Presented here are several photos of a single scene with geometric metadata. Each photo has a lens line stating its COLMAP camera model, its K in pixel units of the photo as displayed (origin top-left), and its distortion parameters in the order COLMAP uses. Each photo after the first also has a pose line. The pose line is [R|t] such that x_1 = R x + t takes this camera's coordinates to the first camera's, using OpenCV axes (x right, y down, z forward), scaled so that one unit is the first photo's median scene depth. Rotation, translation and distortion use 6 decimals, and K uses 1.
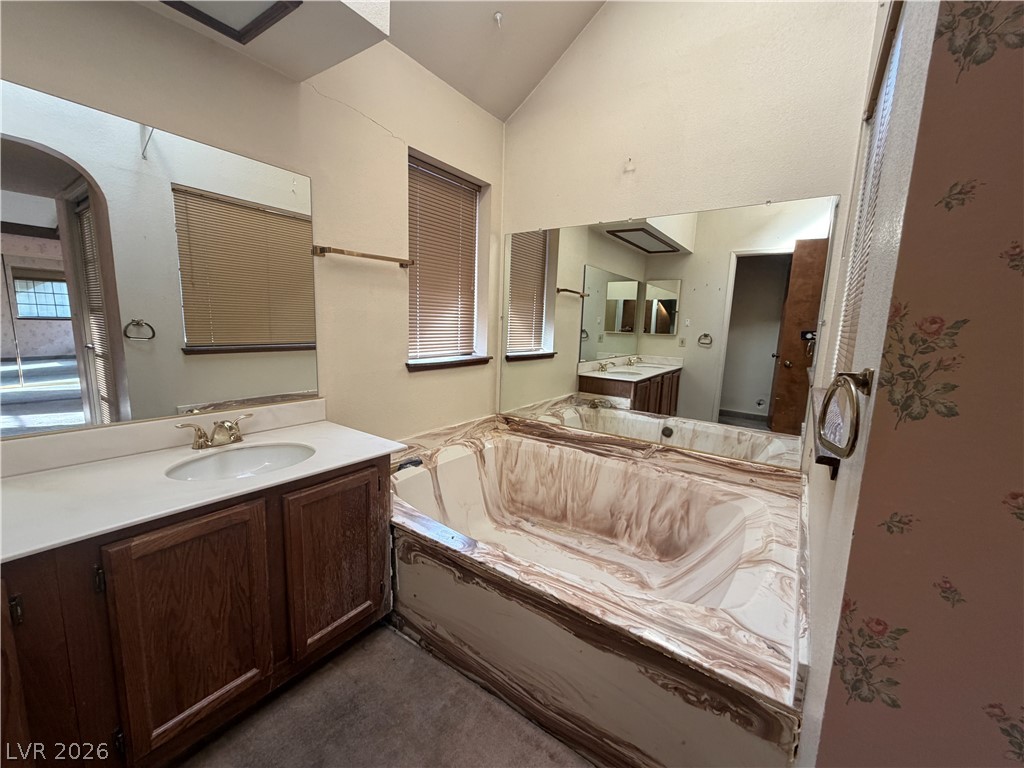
lens RADIAL K [[408.3, 0, 509.5], [0, 408.3, 385.4], [0, 0, 1]] dist [-0.000936, 0.000380]
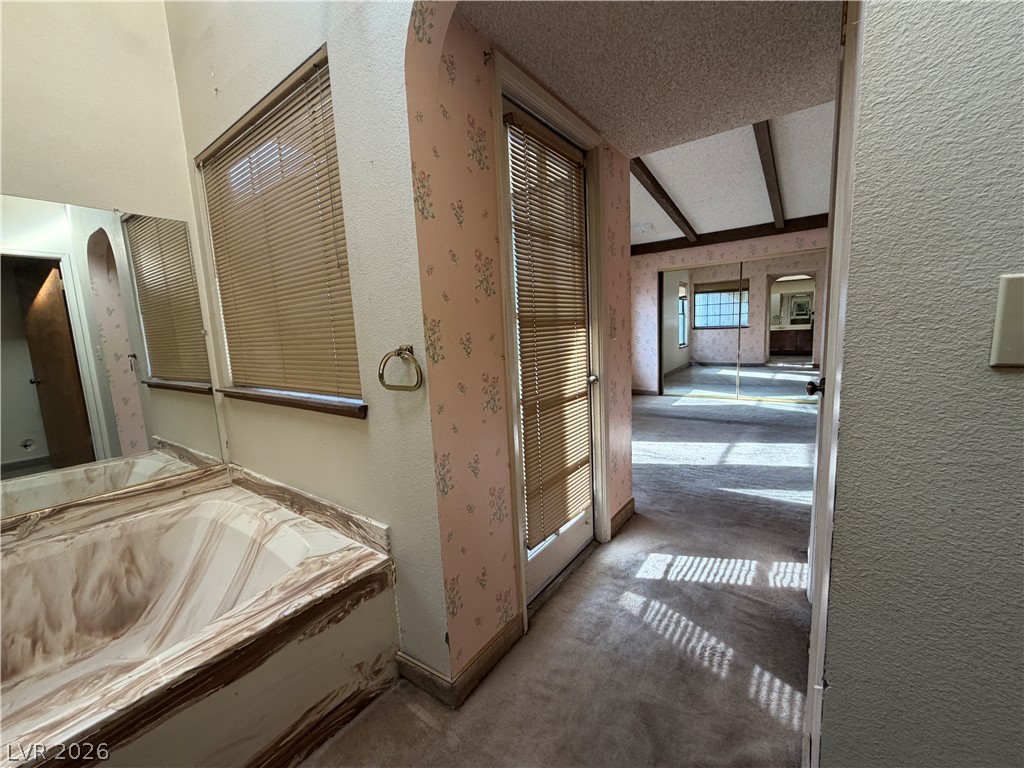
lens RADIAL K [[408.3, 0, 506.5], [0, 408.3, 386.3], [0, 0, 1]] dist [-0.000936, 0.000380]
pose [[0.012601, -0.165016, 0.986210, -0.341316], [0.198004, 0.967170, 0.159300, -0.020569], [-0.980120, 0.193267, 0.044861, 0.135579]]
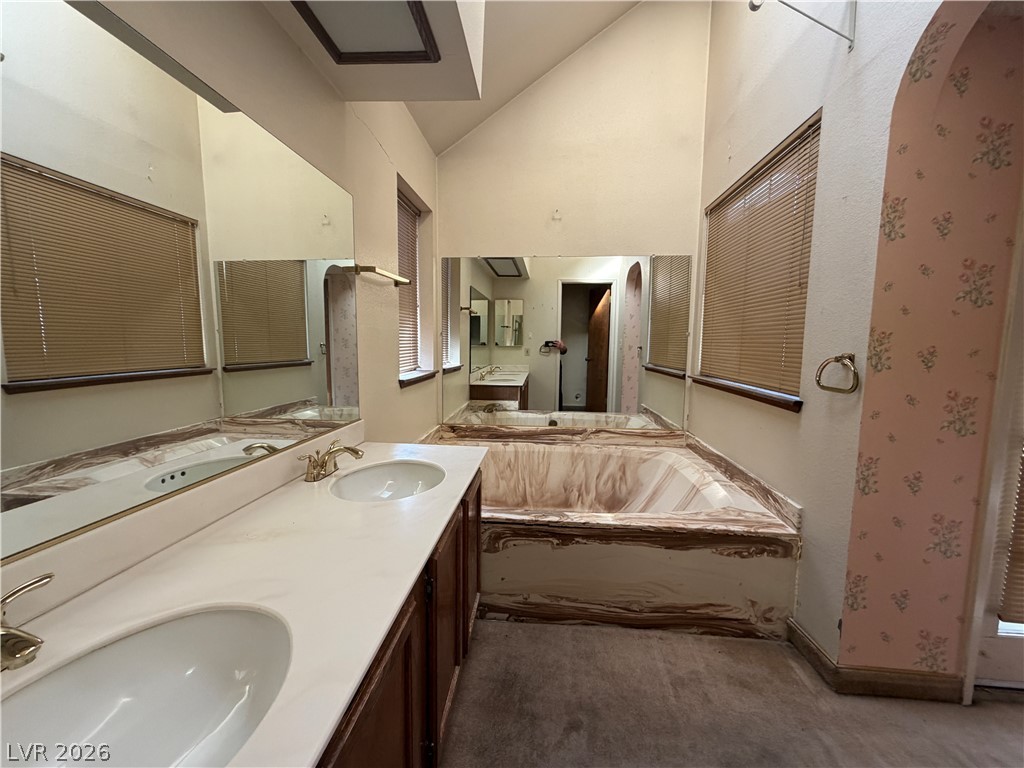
lens RADIAL K [[408.3, 0, 506.5], [0, 408.3, 385.5], [0, 0, 1]] dist [-0.000936, 0.000380]
pose [[0.865816, -0.077186, 0.494373, -0.581256], [0.093777, 0.995554, -0.008801, -0.006915], [-0.491496, 0.053980, 0.869205, -0.015592]]
